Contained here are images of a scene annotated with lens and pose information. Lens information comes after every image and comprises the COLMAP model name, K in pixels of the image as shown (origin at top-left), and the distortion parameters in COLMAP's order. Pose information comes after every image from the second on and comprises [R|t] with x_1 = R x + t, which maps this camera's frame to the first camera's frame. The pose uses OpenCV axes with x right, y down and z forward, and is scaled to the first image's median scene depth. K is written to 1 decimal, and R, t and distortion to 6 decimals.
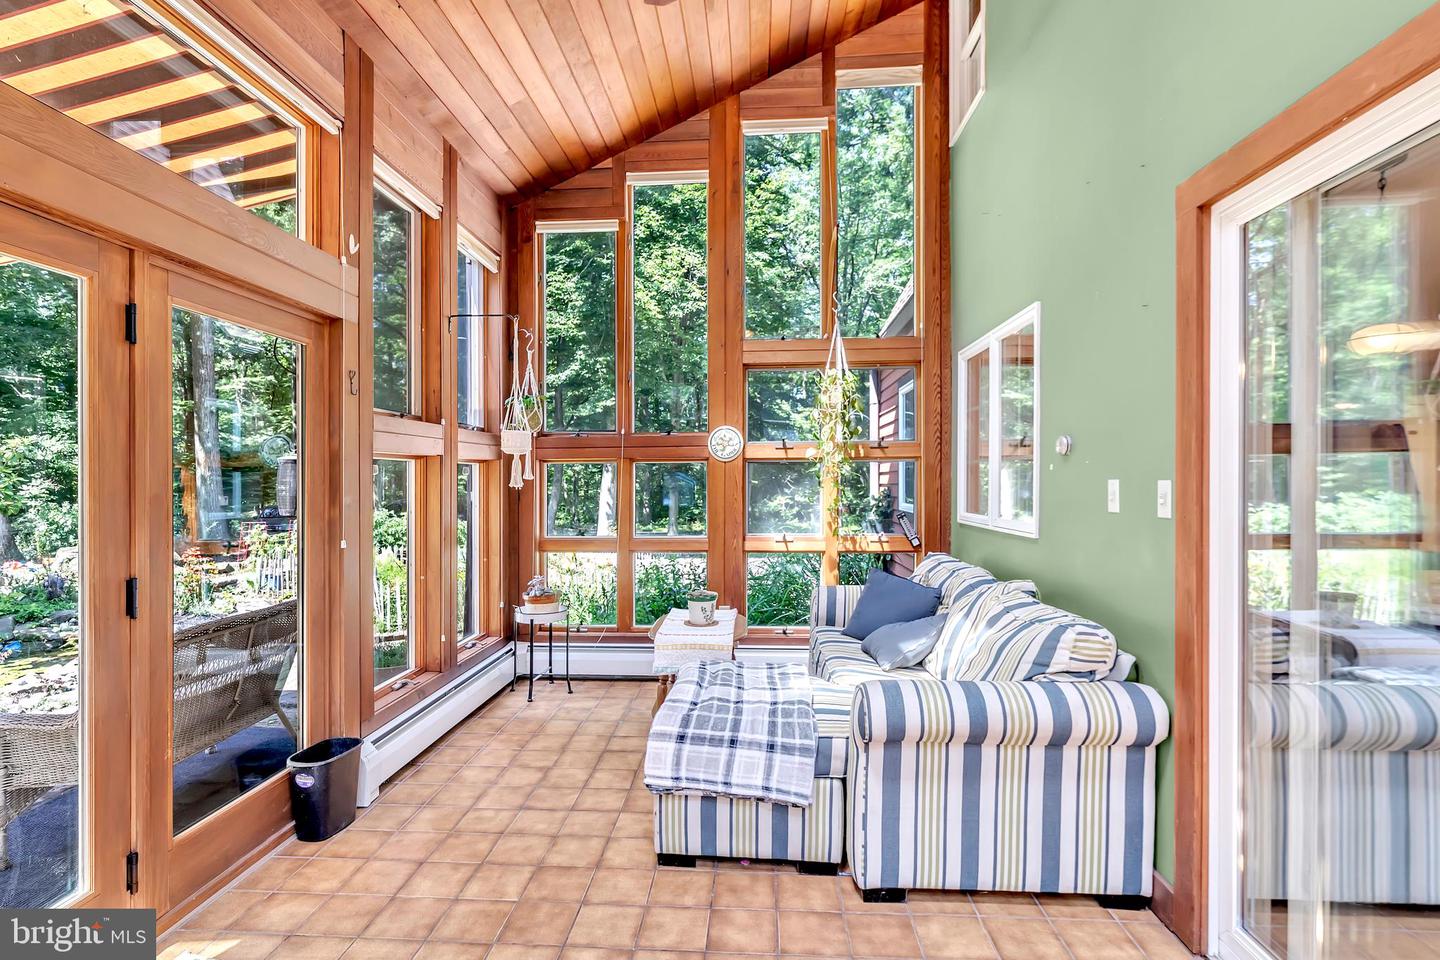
lens RADIAL K [[709.3, 0, 720.0], [0, 709.3, 480.0], [0, 0, 1]] dist [0.019124, 0.000133]
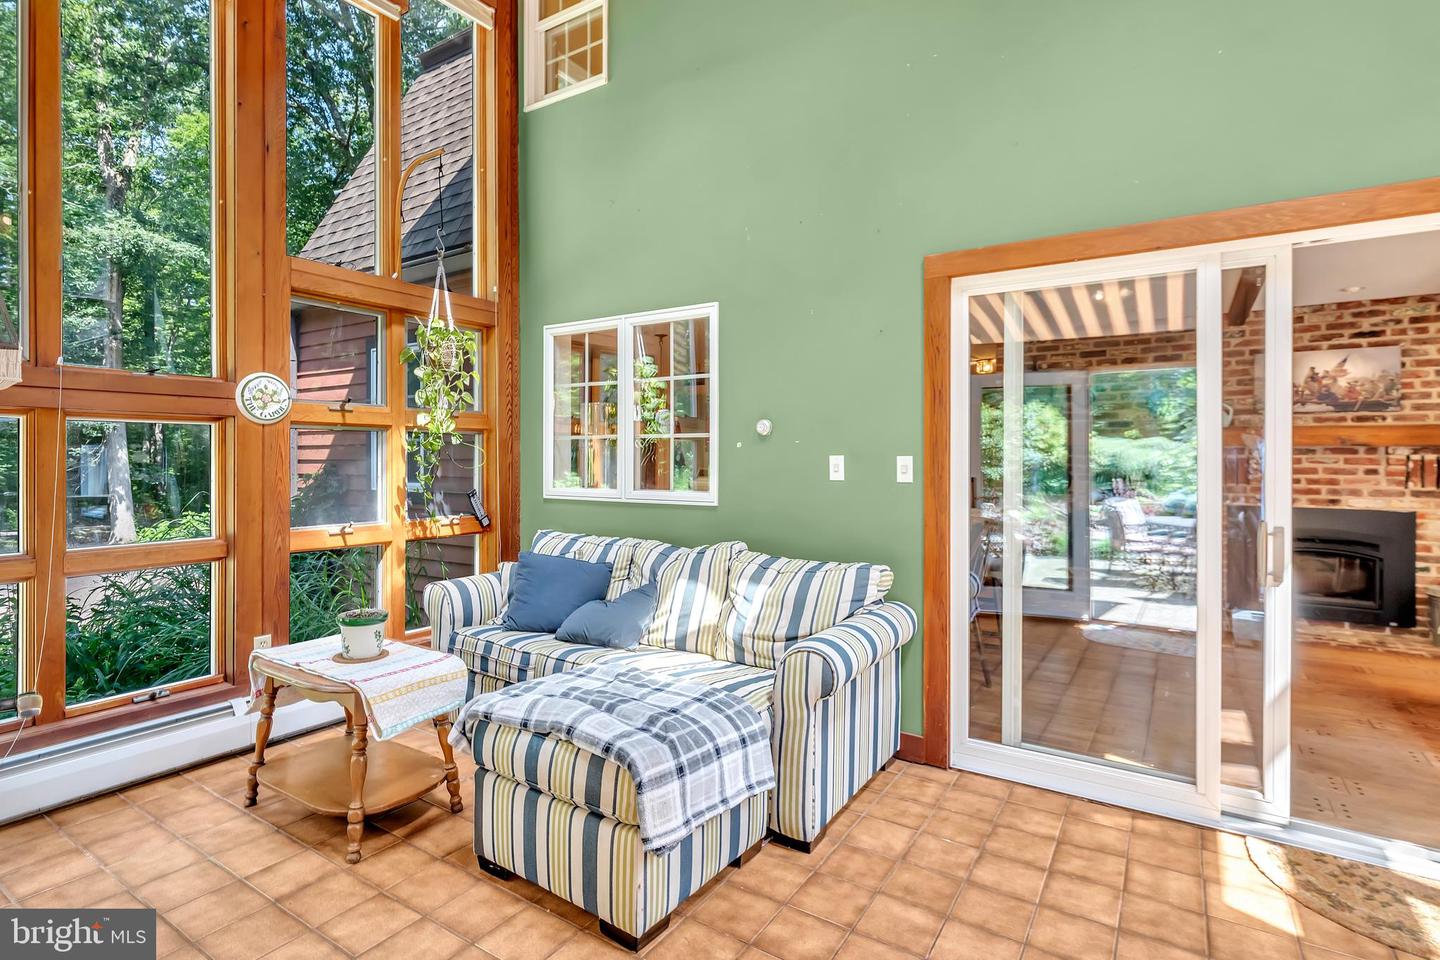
lens RADIAL K [[699.0, 0, 714.1], [0, 699.0, 466.3], [0, 0, 1]] dist [-0.002050, 0.000337]
pose [[0.497582, -0.002450, 0.867414, -0.542670], [-0.007434, 0.999947, 0.007089, 0.009204], [-0.867385, -0.009976, 0.497537, 0.434160]]
